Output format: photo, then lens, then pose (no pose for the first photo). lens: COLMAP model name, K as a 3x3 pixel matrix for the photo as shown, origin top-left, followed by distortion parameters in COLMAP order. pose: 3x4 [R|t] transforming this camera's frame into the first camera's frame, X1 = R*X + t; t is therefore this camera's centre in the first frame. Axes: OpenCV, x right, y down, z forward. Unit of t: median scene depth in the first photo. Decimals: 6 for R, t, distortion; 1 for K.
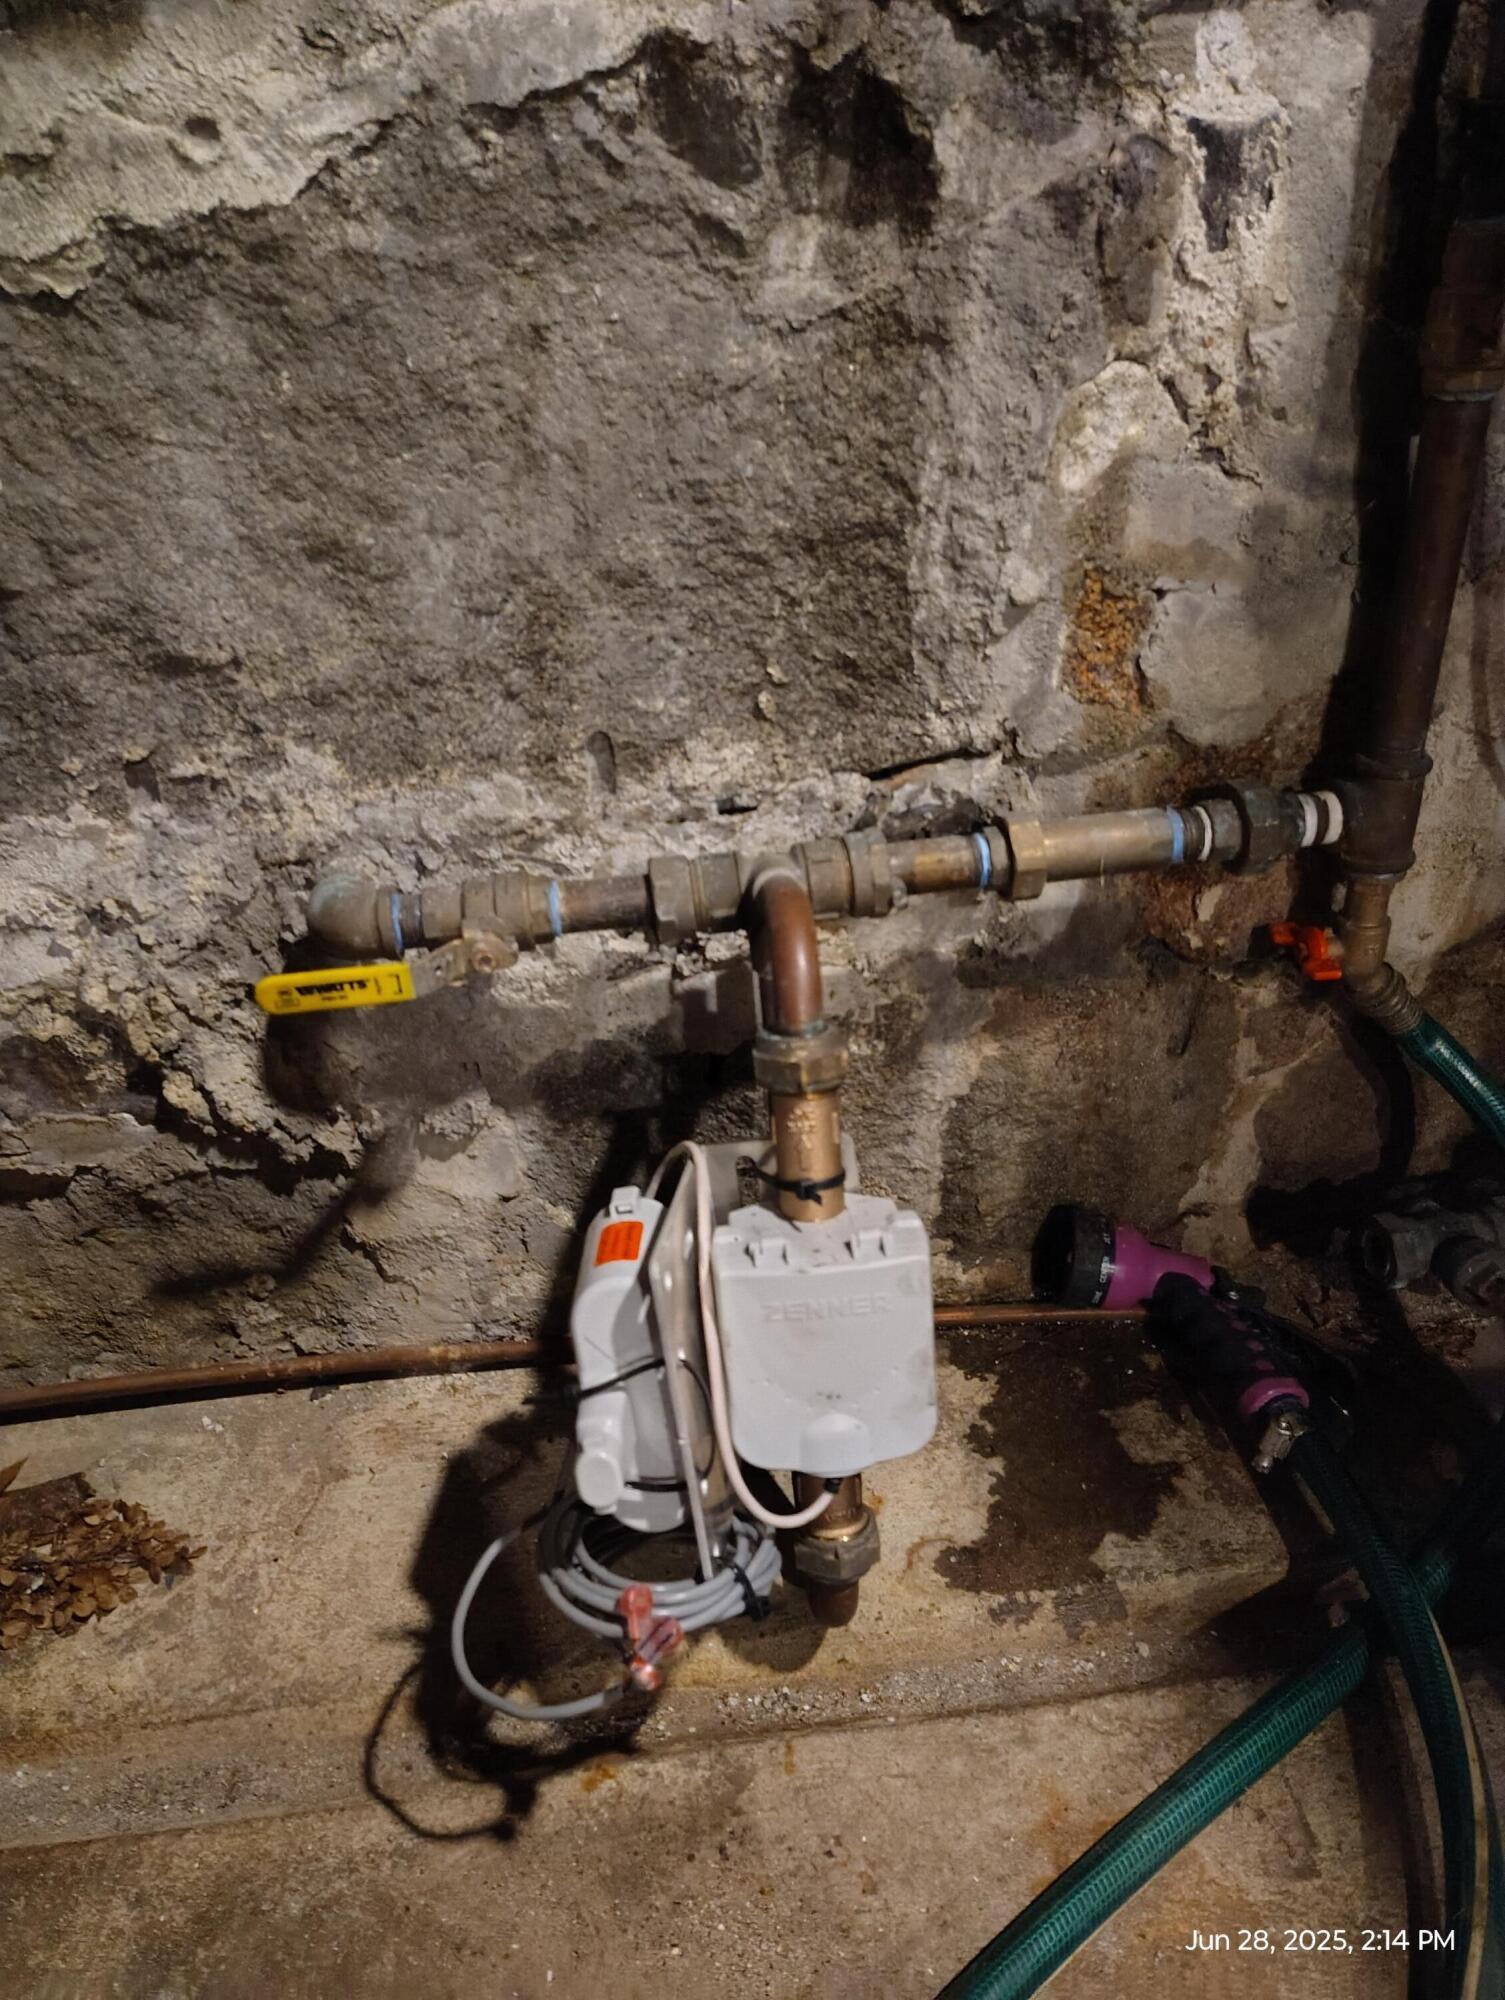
lens RADIAL K [[1399.1, 0, 755.8], [0, 1399.1, 1000.9], [0, 0, 1]] dist [0.003871, -0.005716]
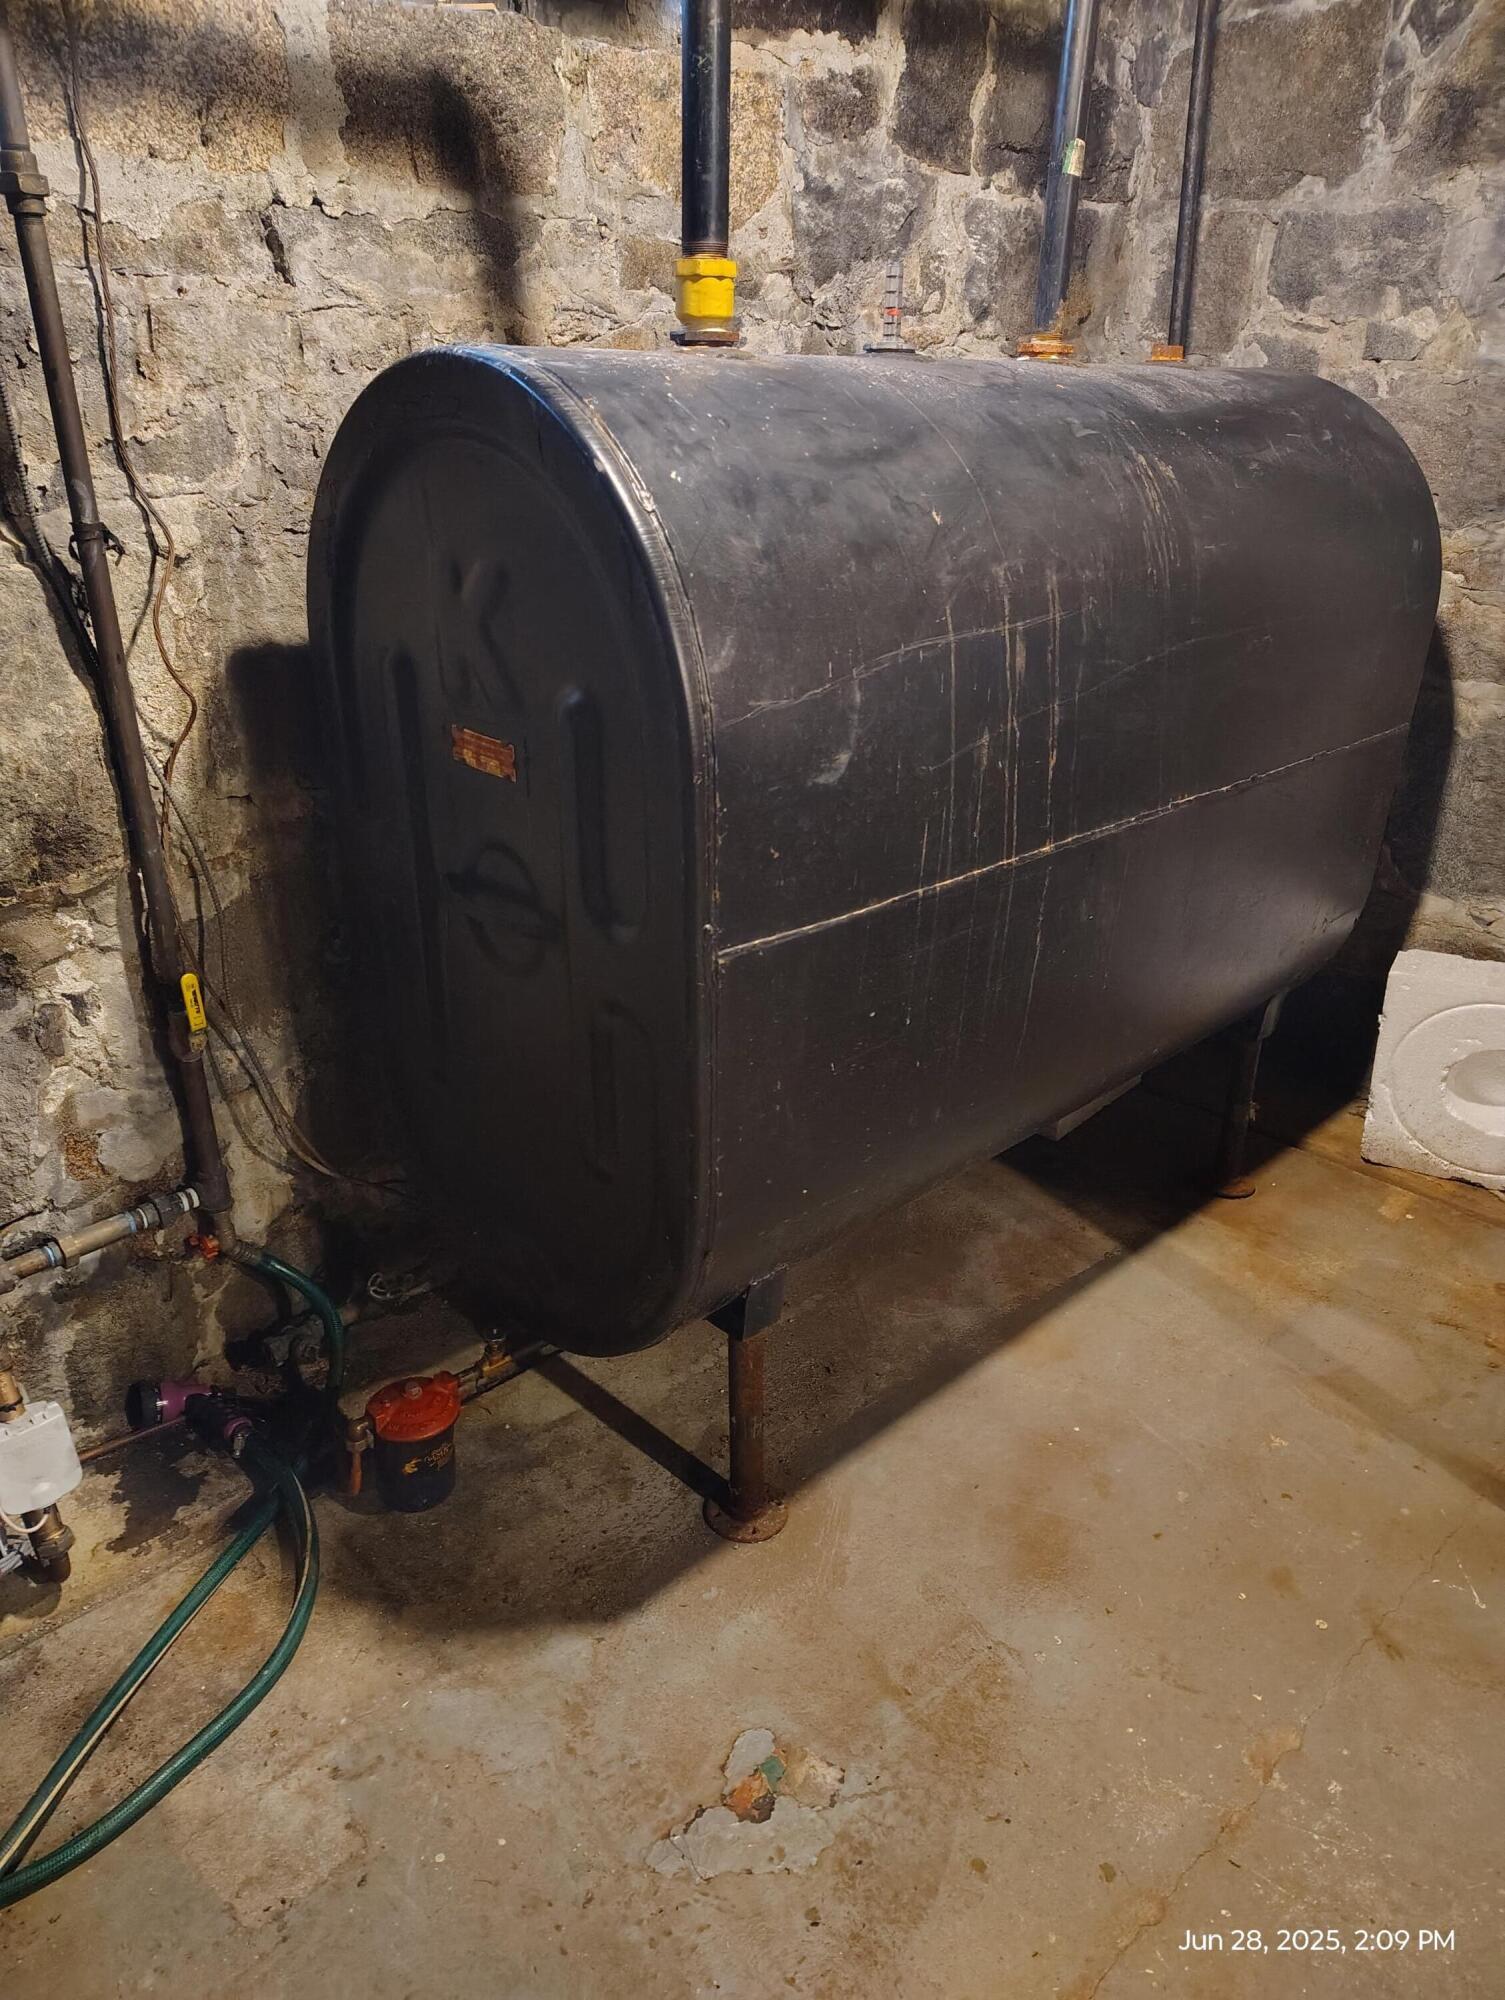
lens RADIAL K [[1399.1, 0, 761.1], [0, 1399.1, 1009.8], [0, 0, 1]] dist [0.003871, -0.005716]
pose [[0.795694, -0.205622, 0.569729, -0.151224], [0.263653, 0.964407, -0.020156, -0.136408], [-0.545306, 0.166248, 0.821586, -1.714834]]
